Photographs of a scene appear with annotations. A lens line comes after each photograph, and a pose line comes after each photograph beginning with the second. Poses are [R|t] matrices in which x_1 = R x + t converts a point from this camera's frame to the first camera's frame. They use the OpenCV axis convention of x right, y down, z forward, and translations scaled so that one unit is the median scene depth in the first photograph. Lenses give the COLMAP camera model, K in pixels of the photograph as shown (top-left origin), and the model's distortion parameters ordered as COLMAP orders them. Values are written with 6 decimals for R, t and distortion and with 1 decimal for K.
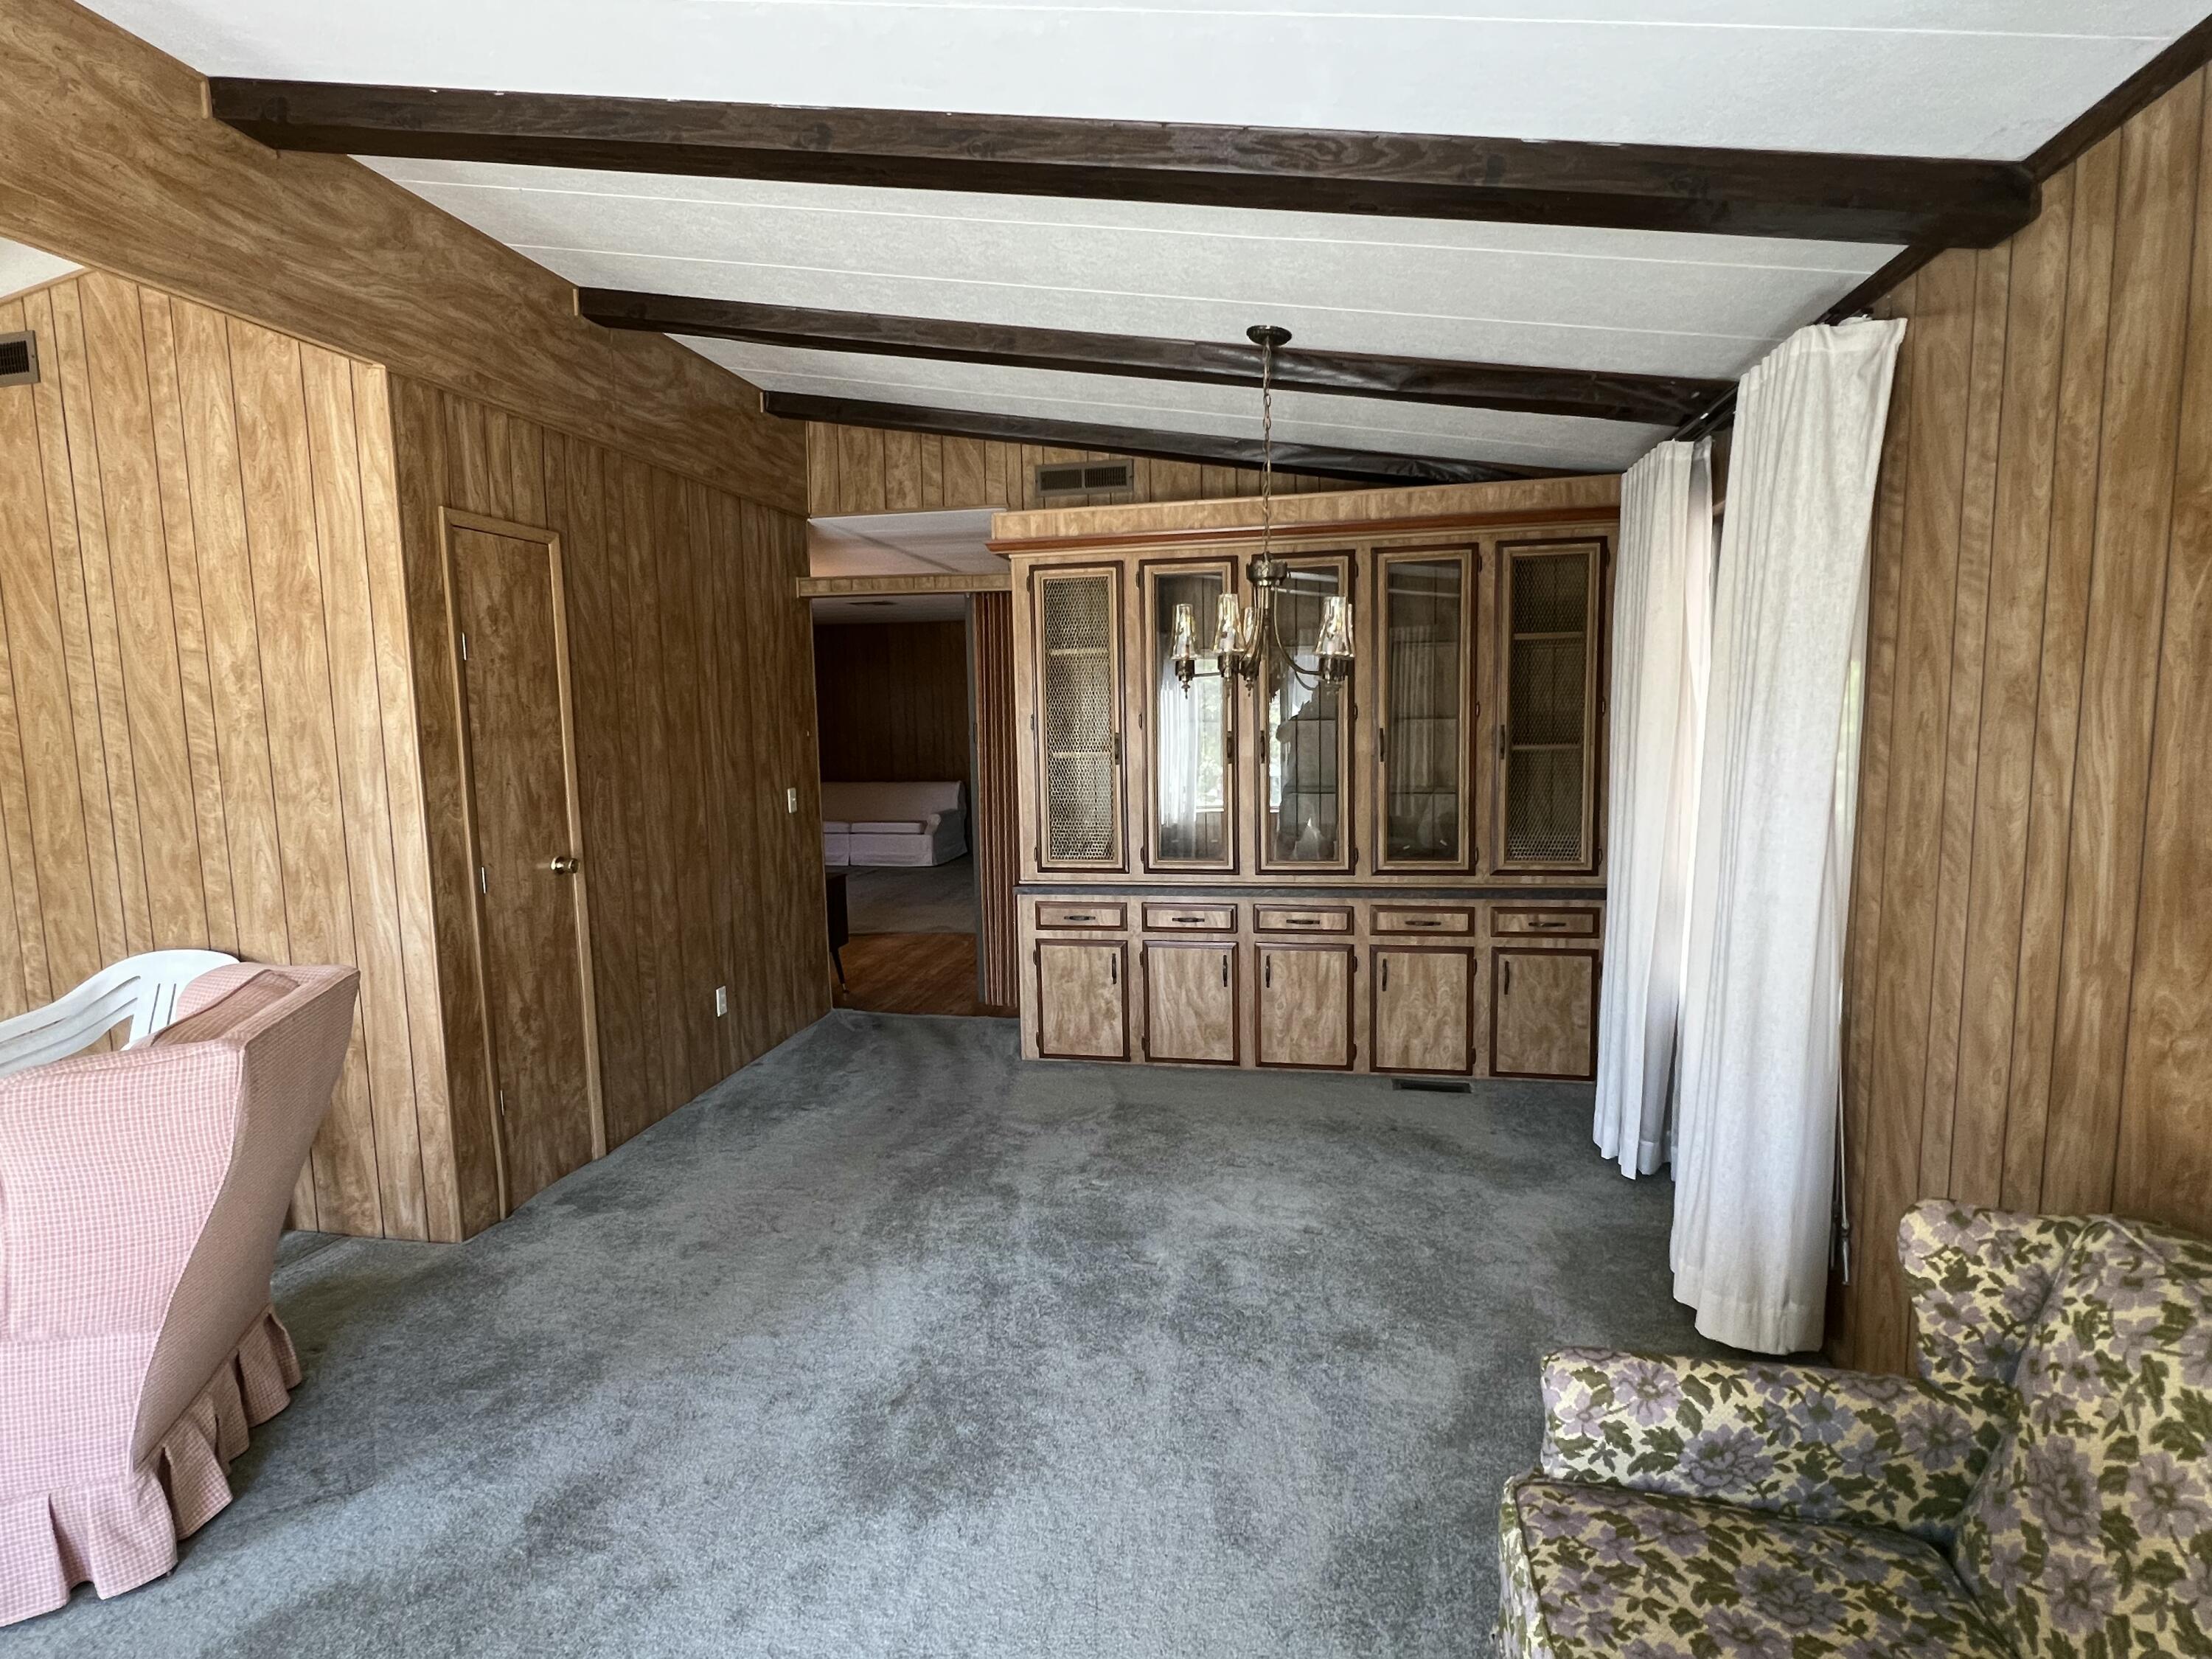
lens RADIAL K [[1103.3, 0, 1103.0], [0, 1103.3, 832.3], [0, 0, 1]] dist [-0.002499, 0.000633]
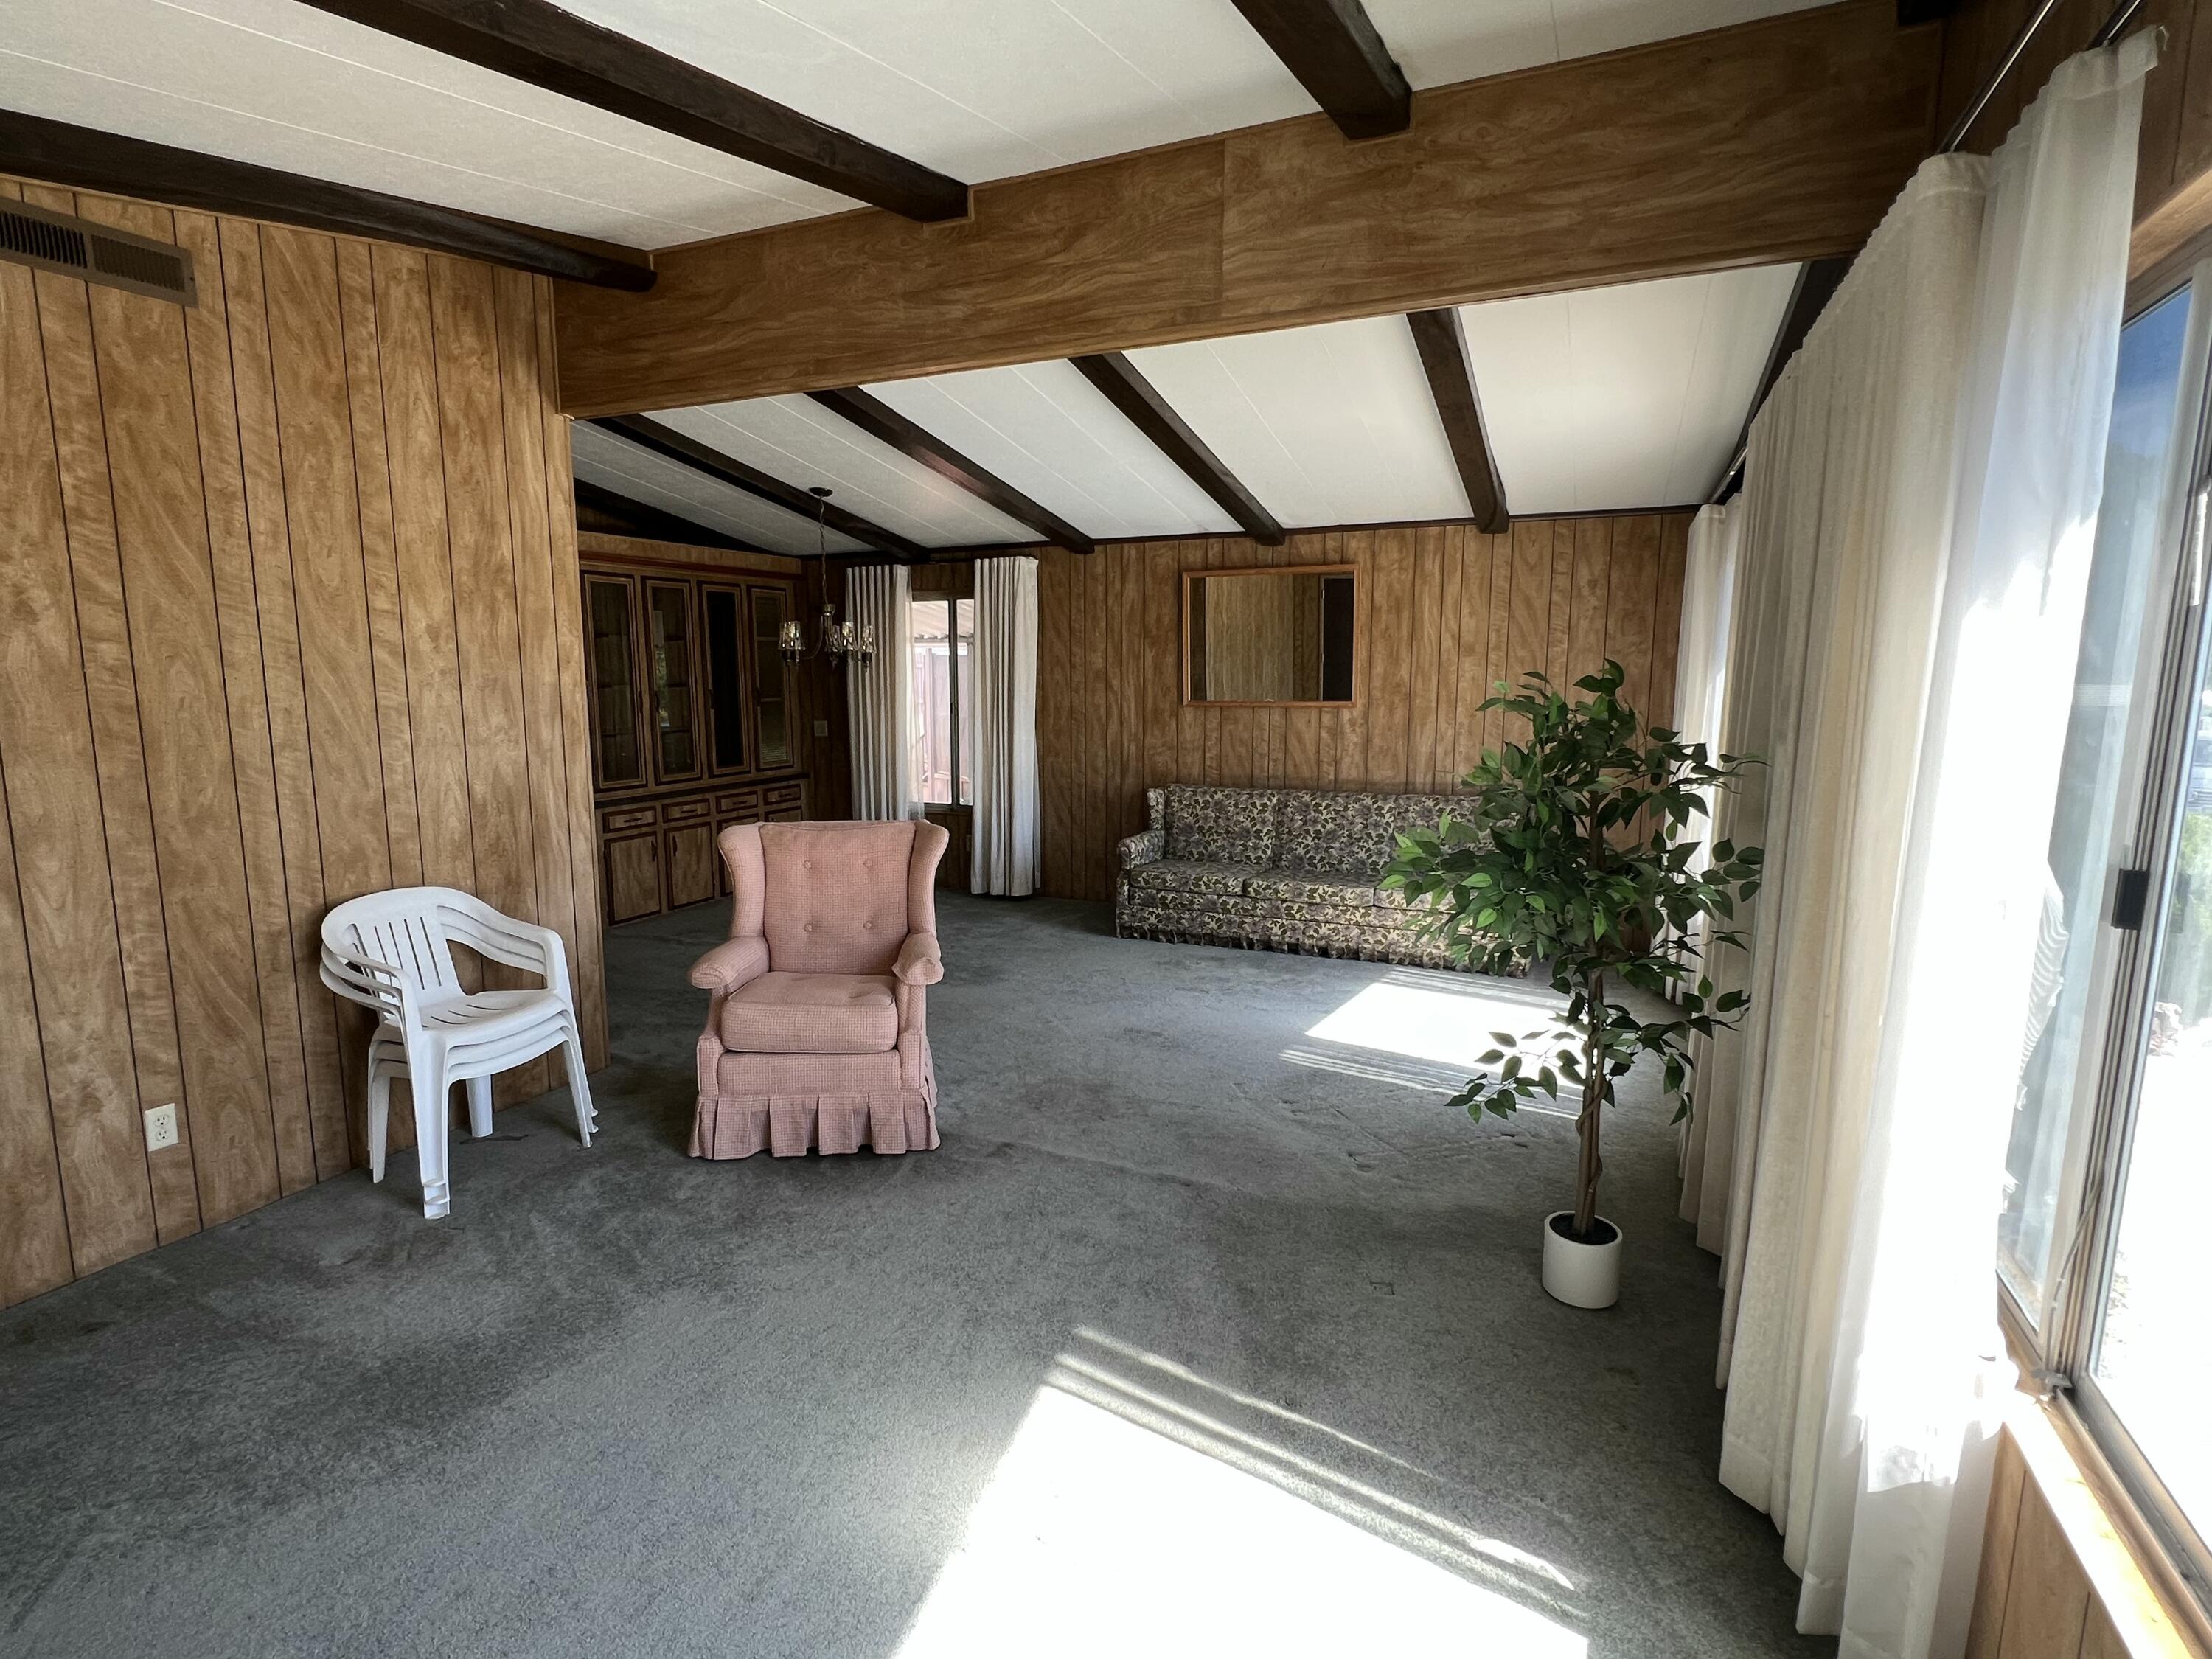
lens RADIAL K [[1103.3, 0, 1102.6], [0, 1103.3, 838.4], [0, 0, 1]] dist [-0.002499, 0.000633]
pose [[0.221643, -0.129625, 0.966474, -1.742950], [0.103880, 0.988624, 0.108773, 0.012609], [-0.969579, 0.076288, 0.232587, 0.075367]]
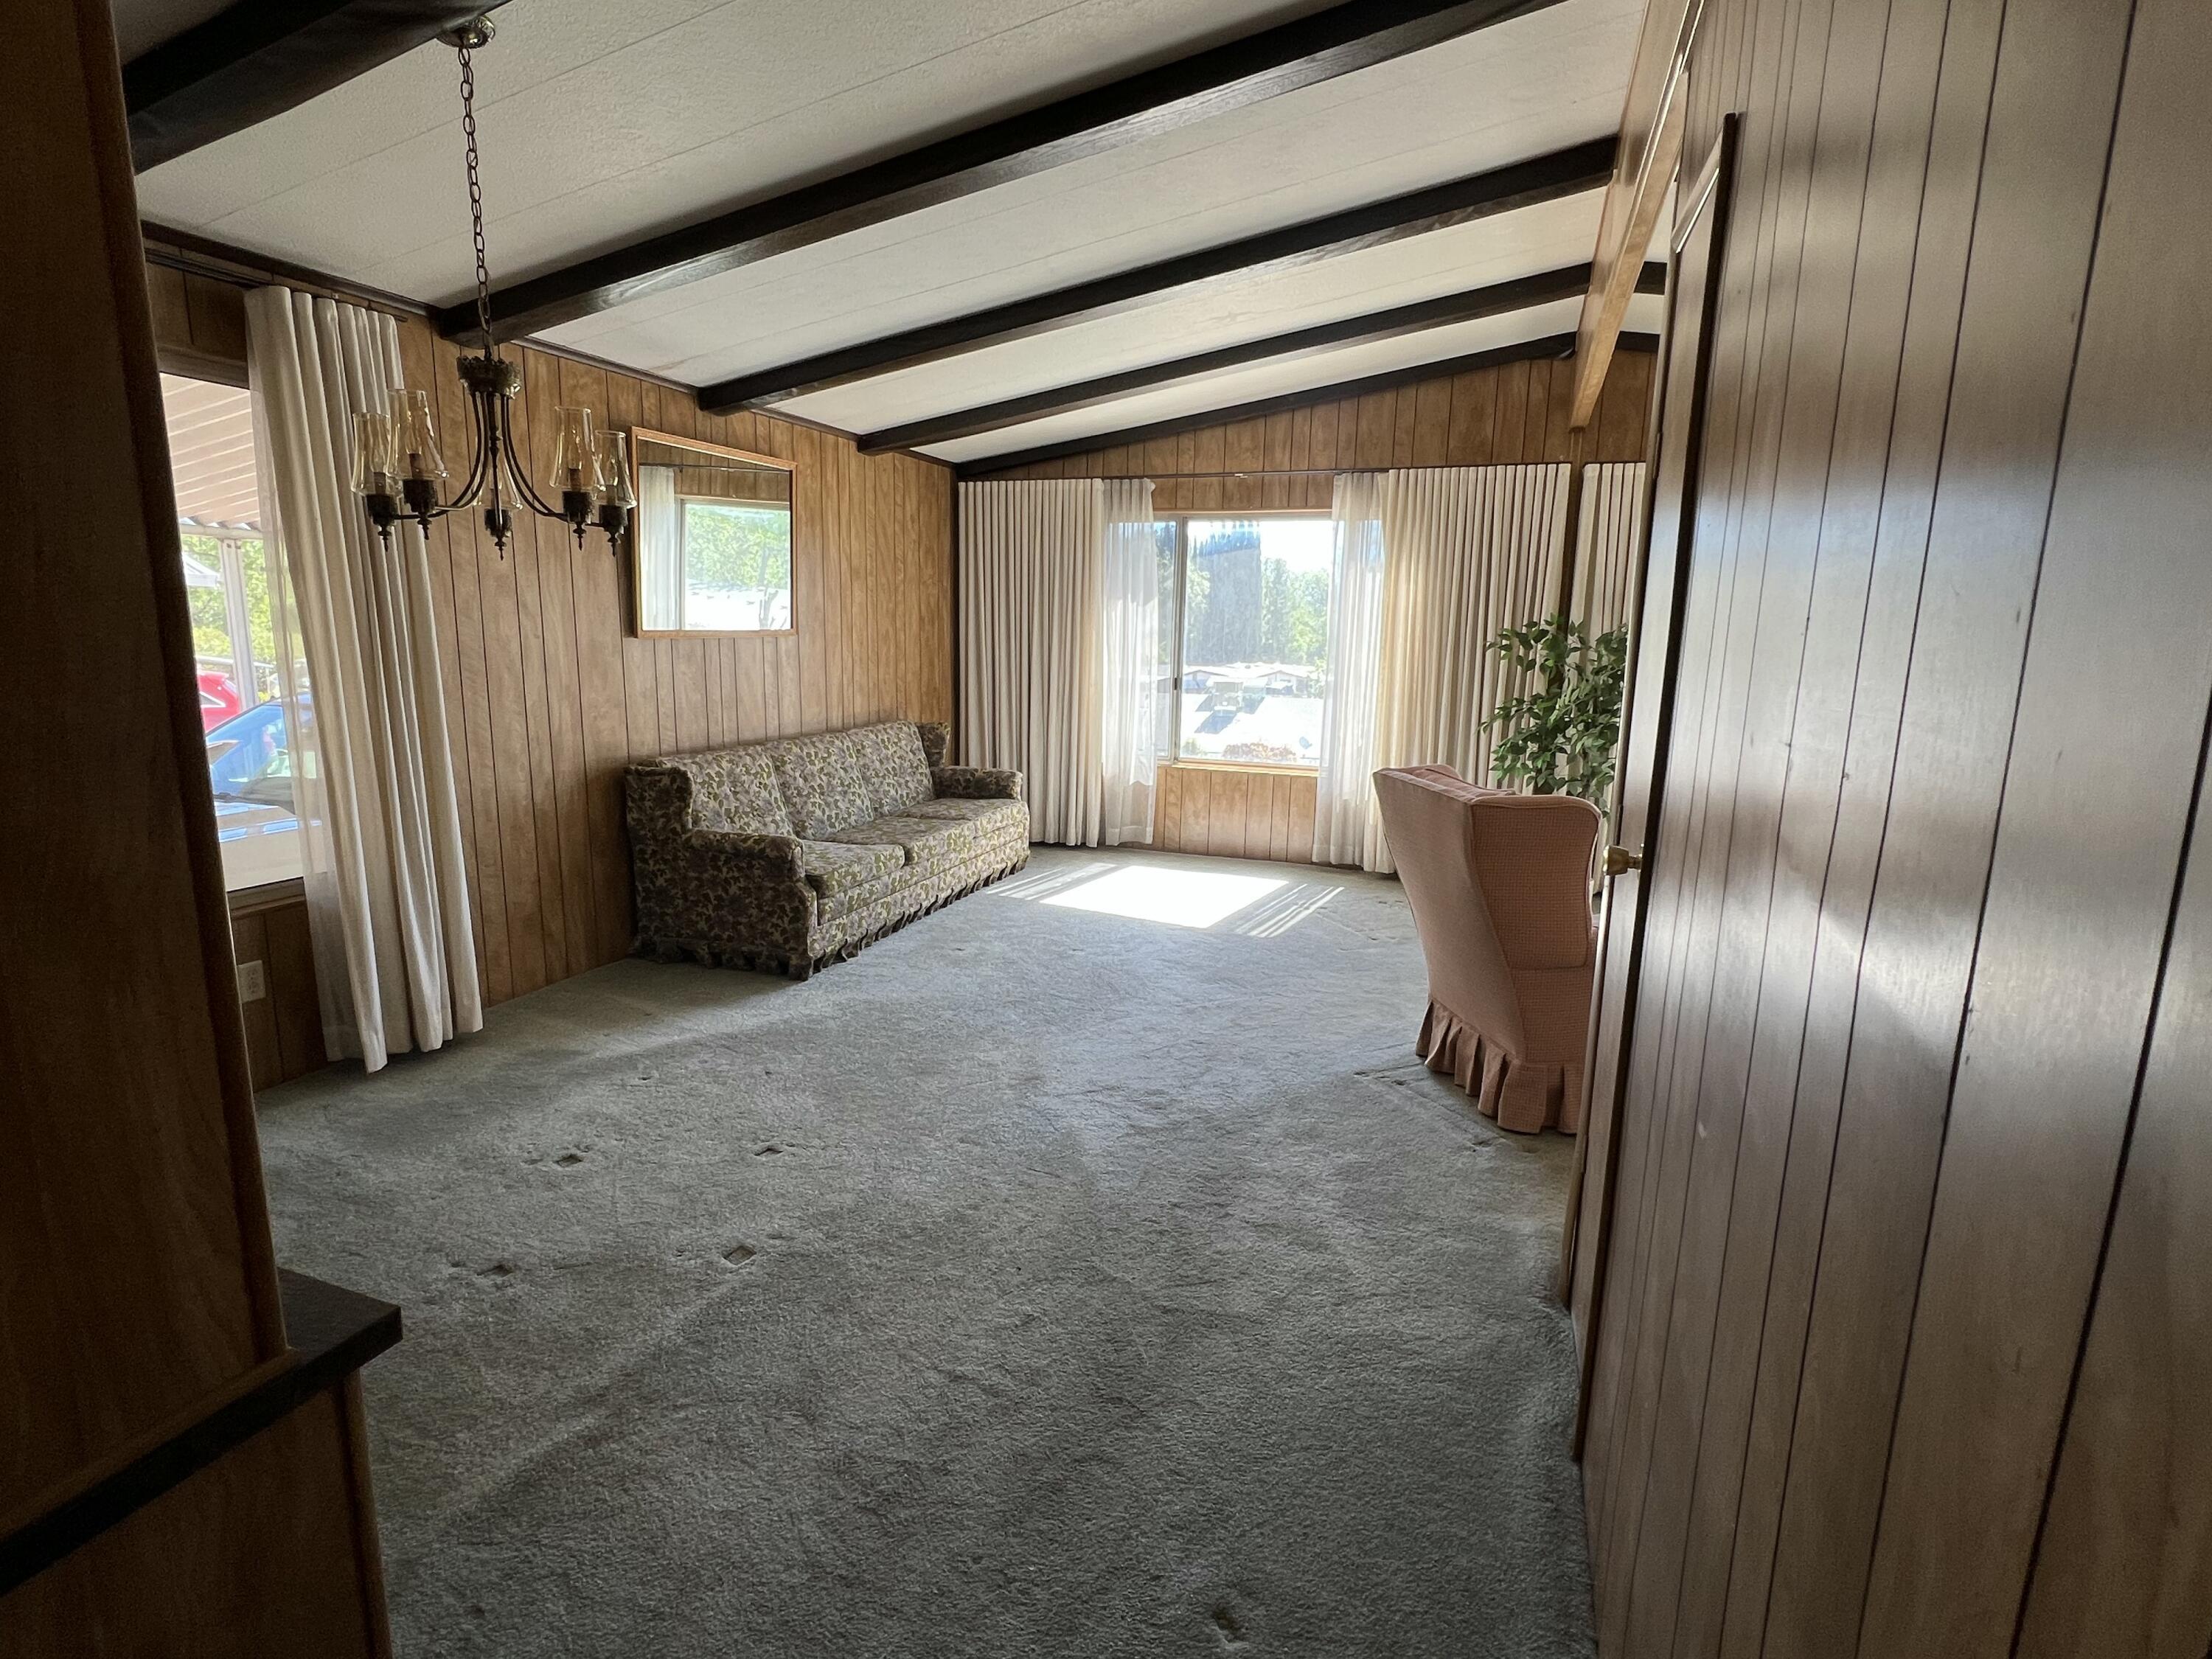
lens RADIAL K [[1103.3, 0, 1095.6], [0, 1103.3, 834.5], [0, 0, 1]] dist [-0.002499, 0.000633]
pose [[-0.985670, -0.027650, 0.166402, -0.384081], [0.021768, 0.957375, 0.288025, -0.146089], [-0.167274, 0.287520, -0.943055, 1.717863]]
